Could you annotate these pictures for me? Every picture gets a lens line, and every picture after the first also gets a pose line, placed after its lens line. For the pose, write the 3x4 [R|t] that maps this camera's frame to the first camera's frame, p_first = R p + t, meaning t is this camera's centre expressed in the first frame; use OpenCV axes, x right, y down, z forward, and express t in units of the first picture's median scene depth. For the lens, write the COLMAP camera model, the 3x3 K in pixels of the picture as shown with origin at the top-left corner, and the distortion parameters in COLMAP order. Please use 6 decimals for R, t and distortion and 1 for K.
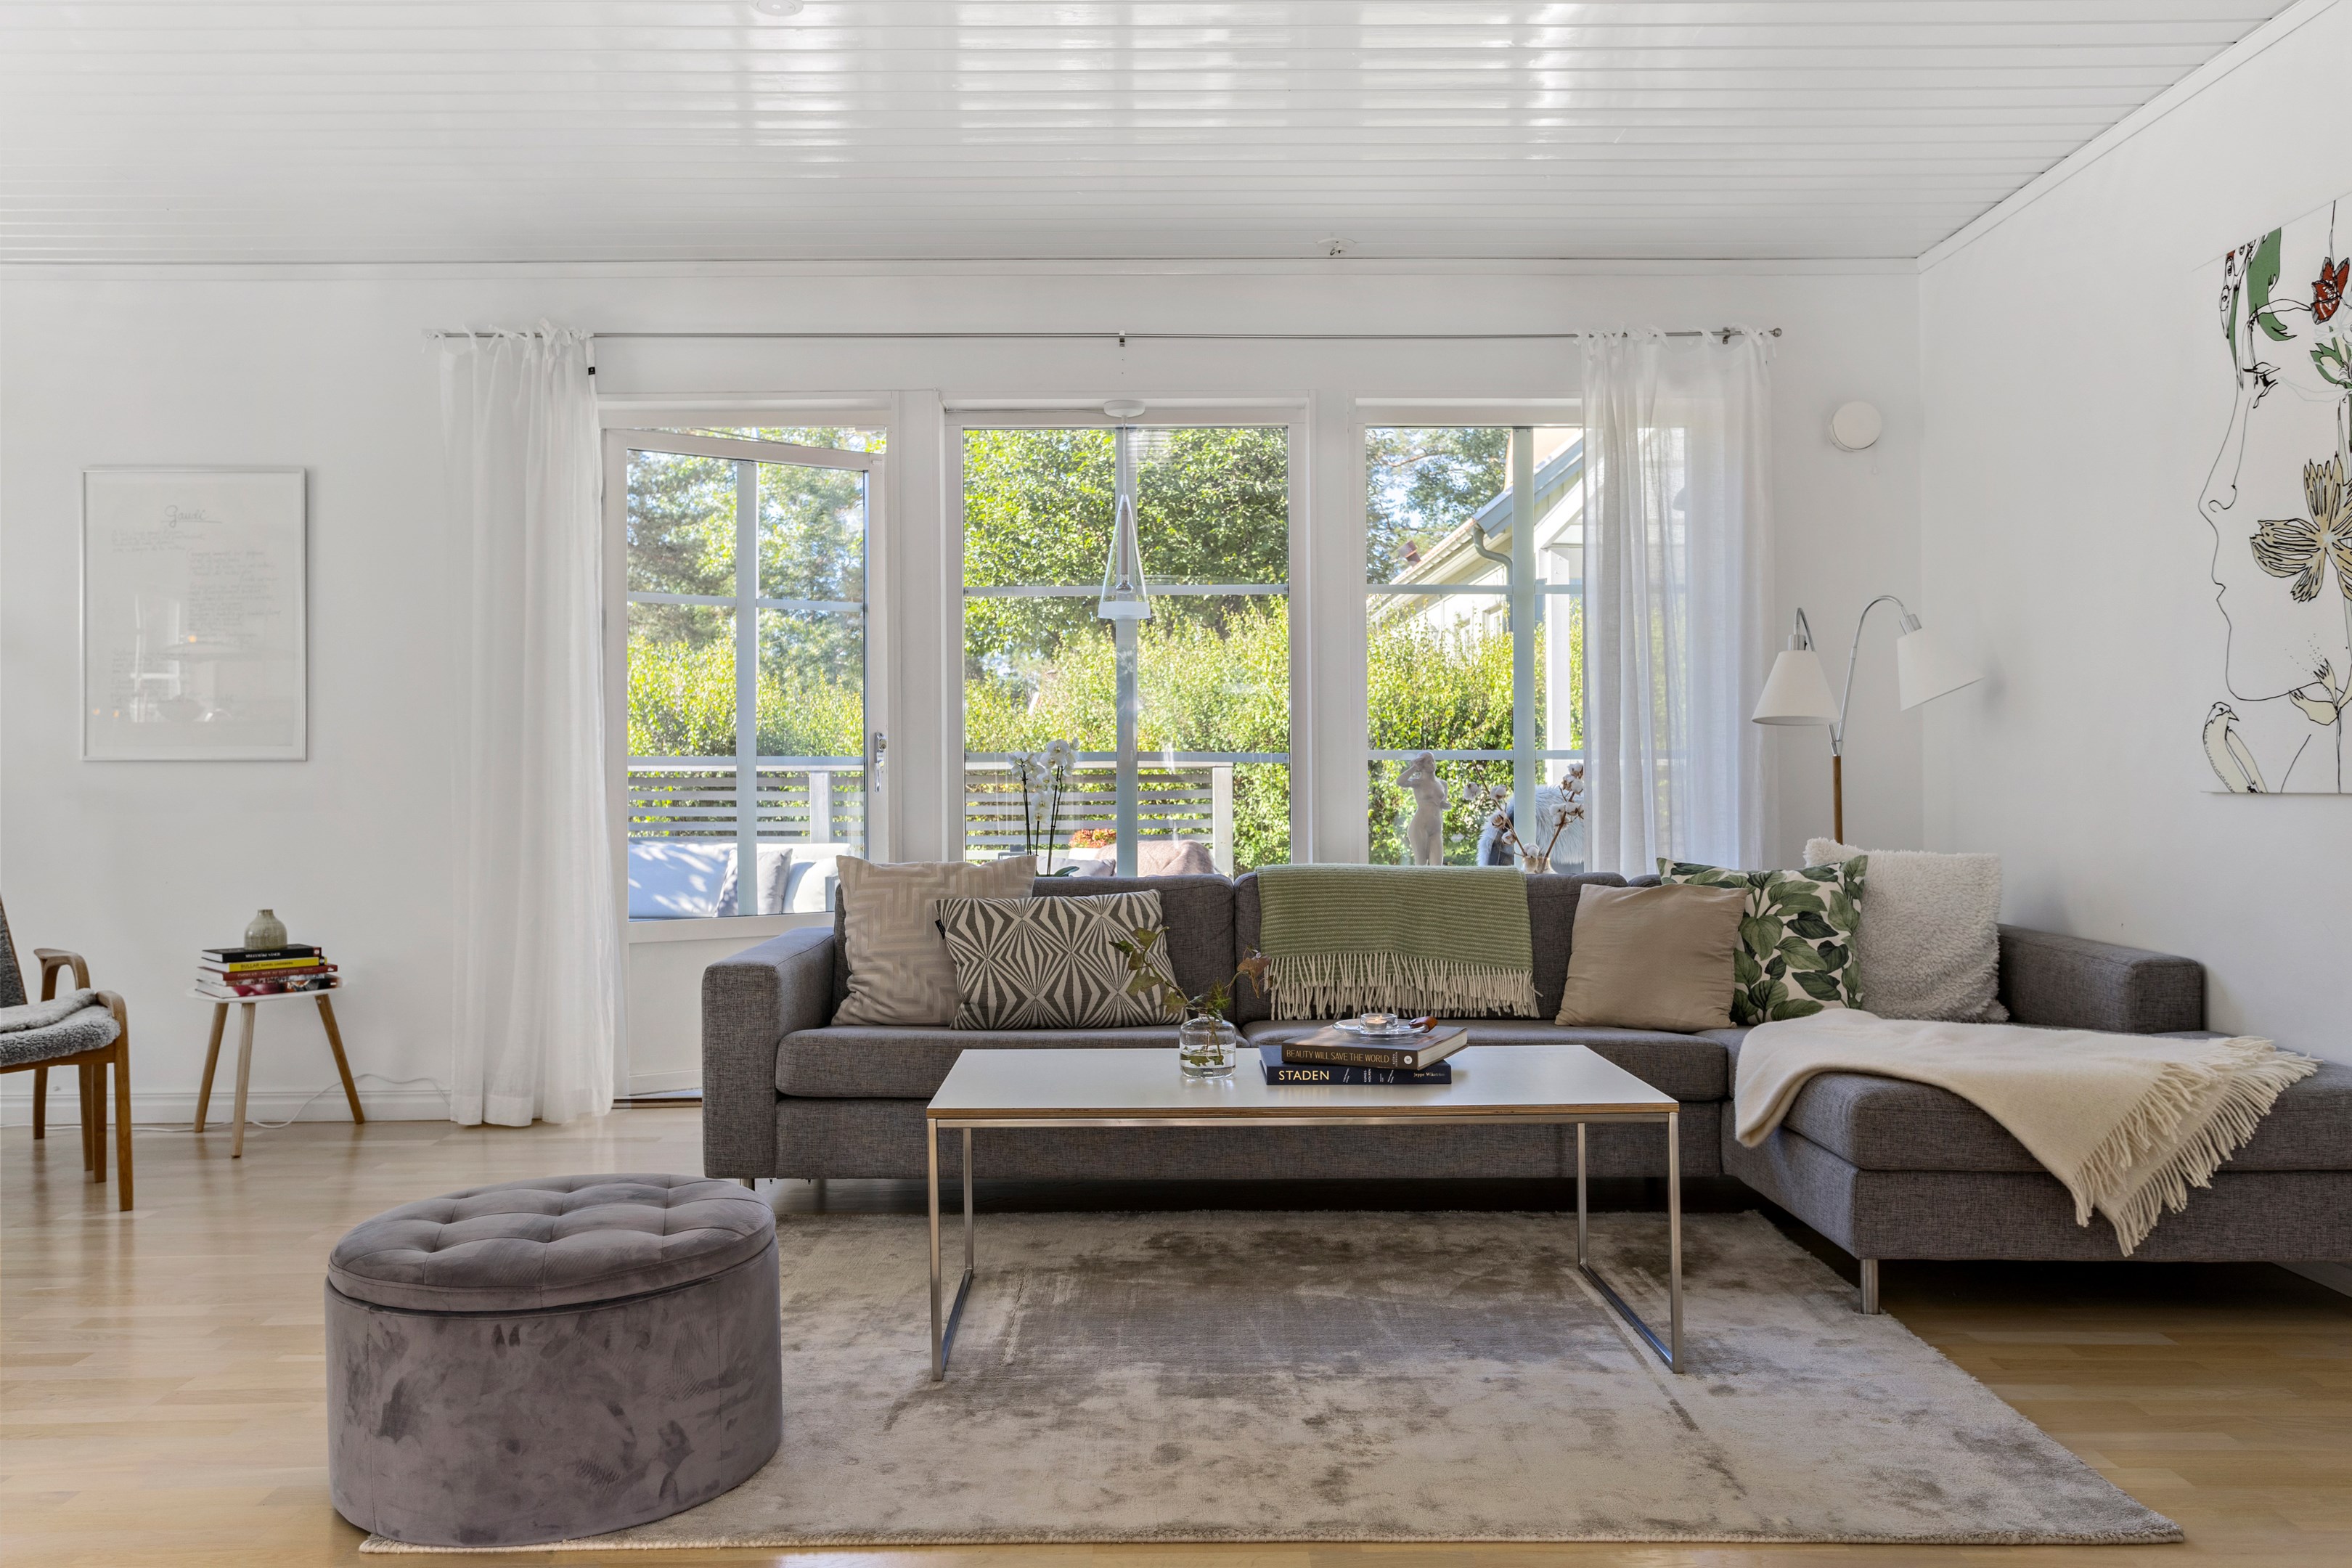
lens RADIAL K [[1766.1, 0, 1177.9], [0, 1766.1, 776.0], [0, 0, 1]] dist [0.003396, 0.001942]
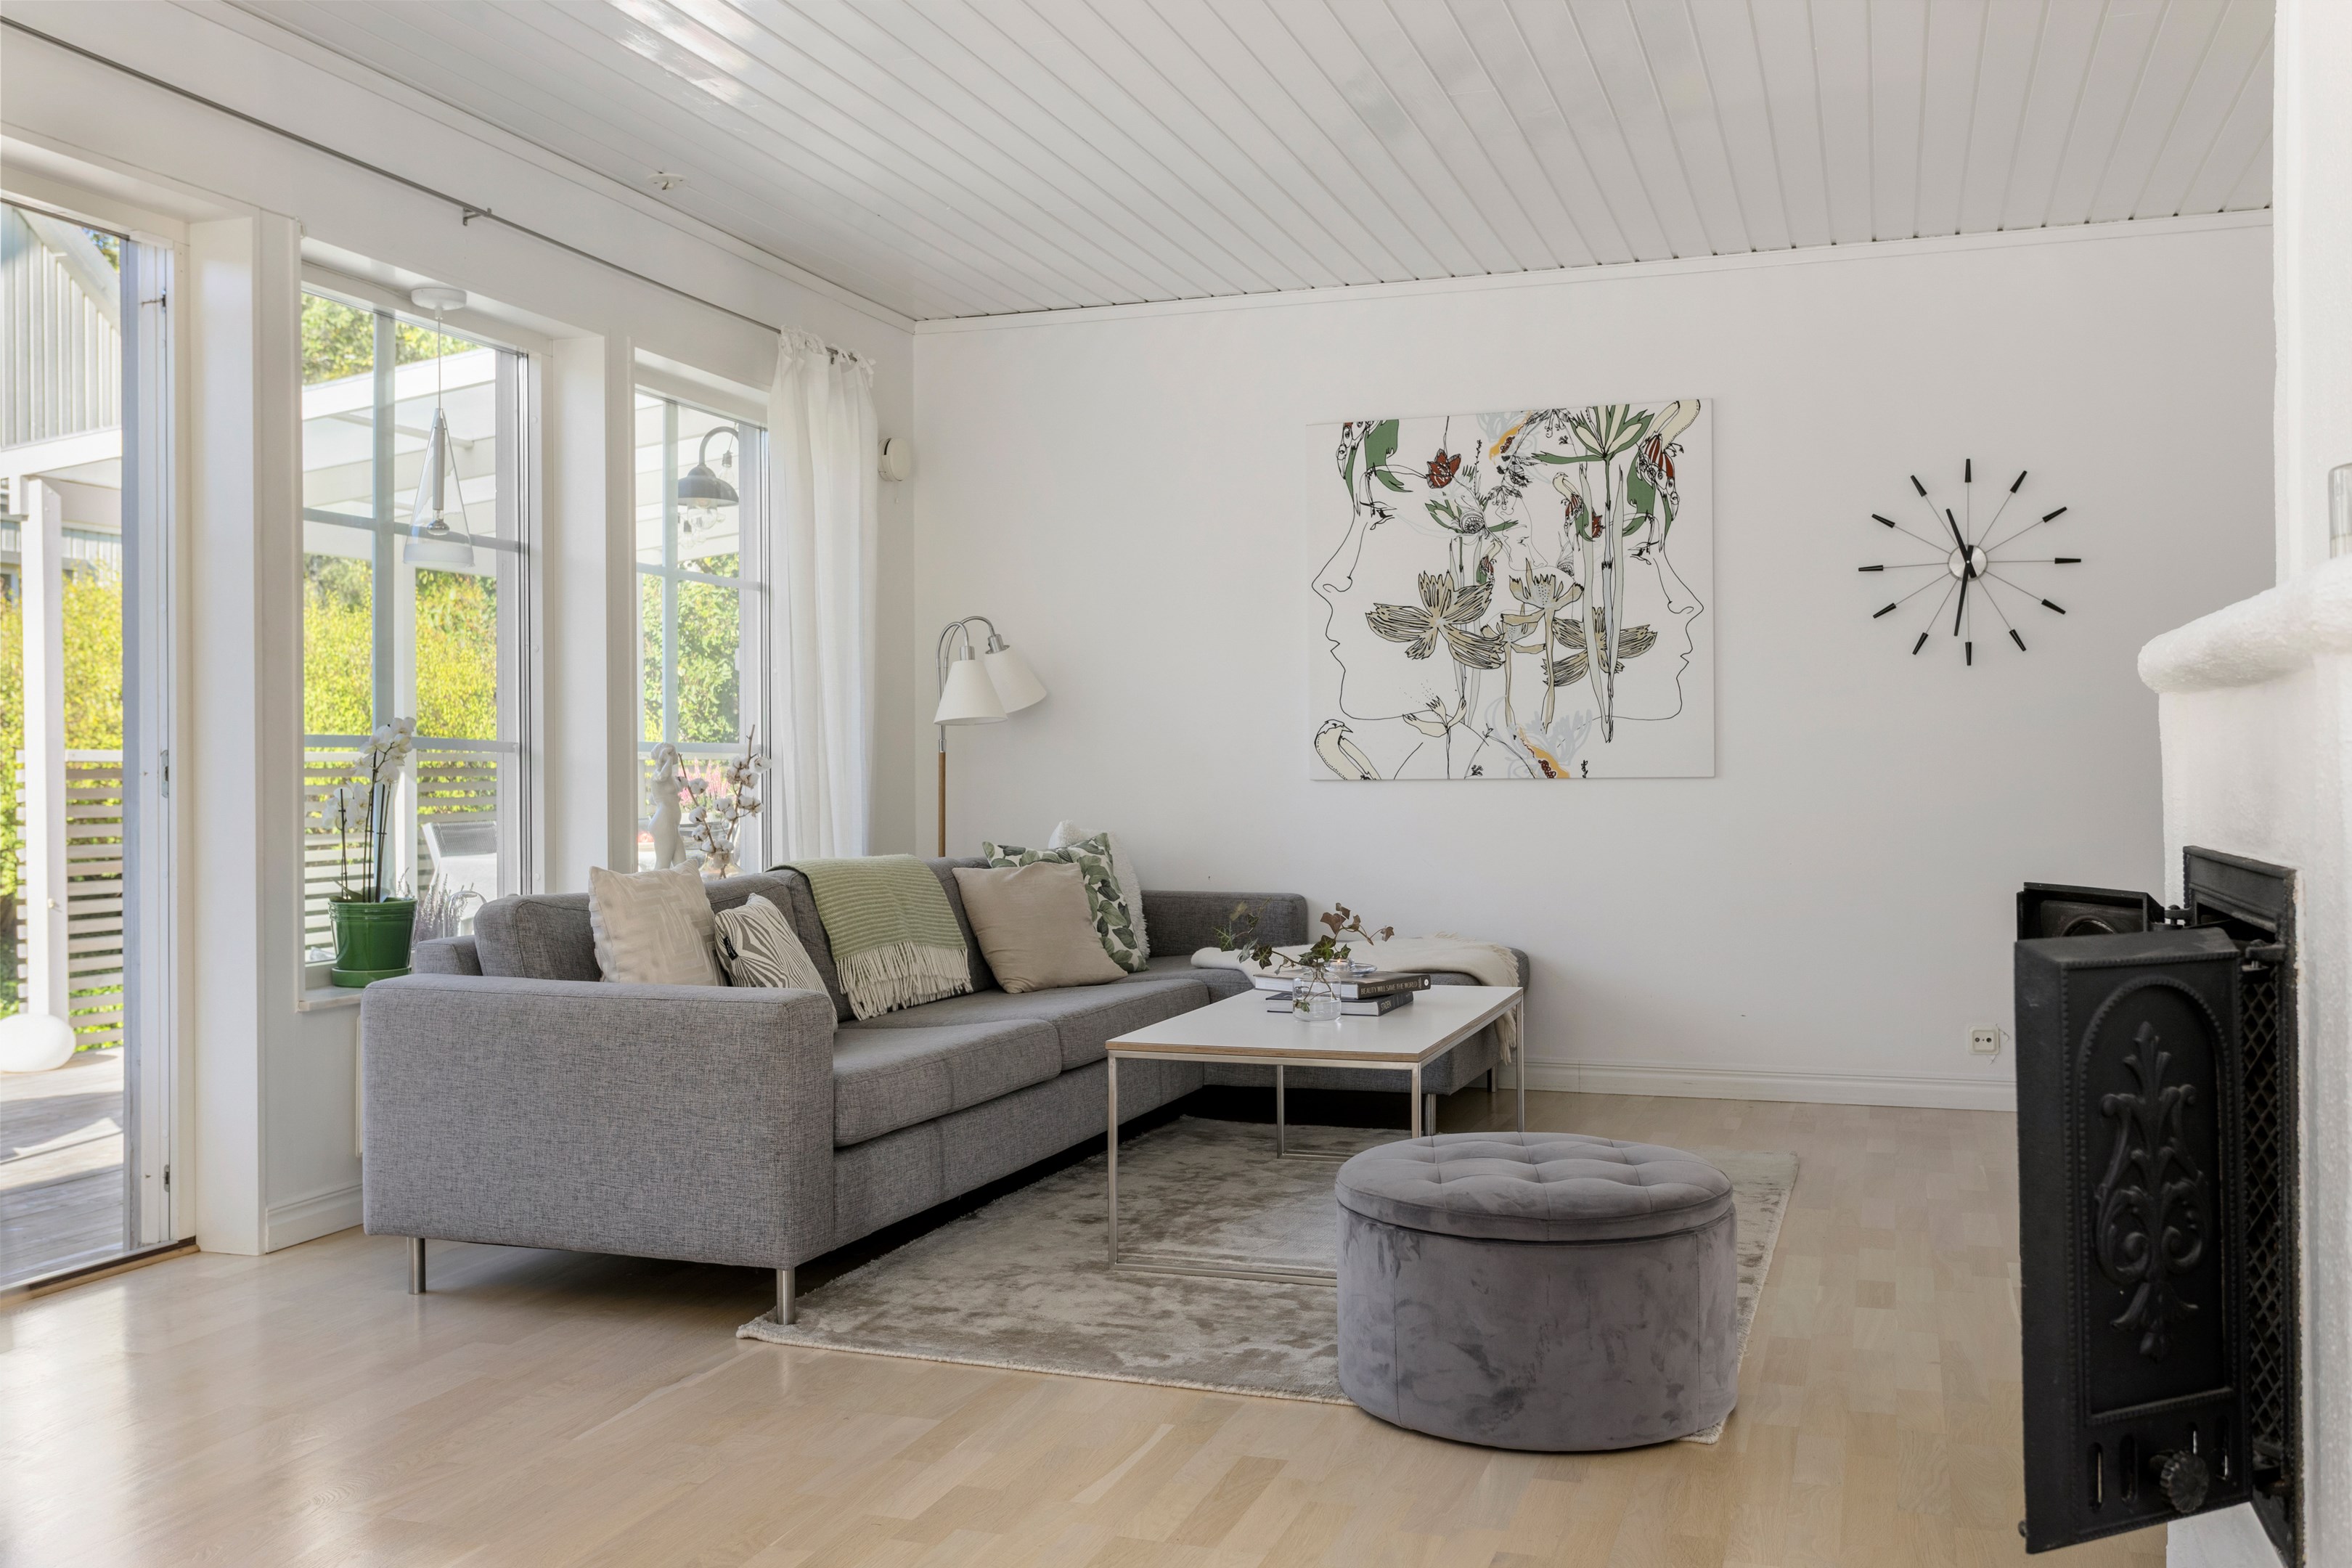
lens RADIAL K [[2076.0, 0, 1181.6], [0, 2076.0, 782.6], [0, 0, 1]] dist [0.015677, 0.002407]
pose [[0.332551, -0.001639, 0.943084, -1.171984], [0.002340, 0.999997, 0.000912, 0.010284], [-0.943082, 0.001904, 0.332554, 0.564328]]
